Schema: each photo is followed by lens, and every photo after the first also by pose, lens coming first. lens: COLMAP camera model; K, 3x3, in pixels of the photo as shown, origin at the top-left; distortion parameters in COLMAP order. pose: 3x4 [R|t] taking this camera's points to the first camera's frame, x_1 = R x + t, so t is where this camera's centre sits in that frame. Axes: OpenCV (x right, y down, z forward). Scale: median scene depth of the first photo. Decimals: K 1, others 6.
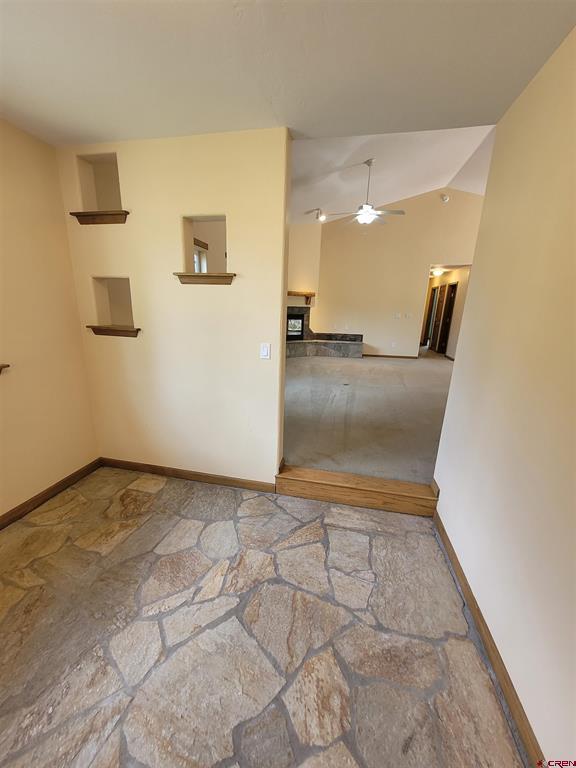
lens RADIAL K [[301.6, 0, 286.1], [0, 301.6, 383.1], [0, 0, 1]] dist [-0.000224, 0.000674]
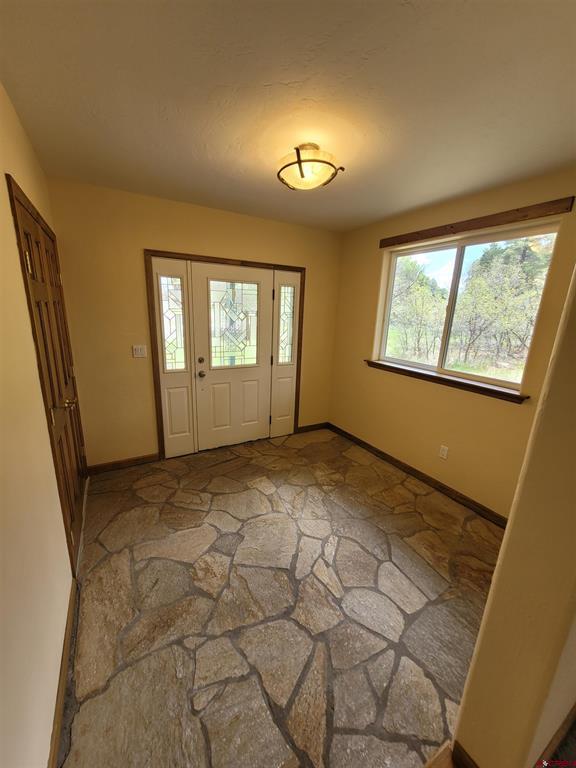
lens RADIAL K [[301.6, 0, 284.8], [0, 301.6, 385.7], [0, 0, 1]] dist [-0.000224, 0.000674]
pose [[-0.746499, 0.109518, -0.656312, 0.583840], [-0.225397, 0.886425, 0.404286, -0.431092], [0.626048, 0.449730, -0.637030, 1.398898]]
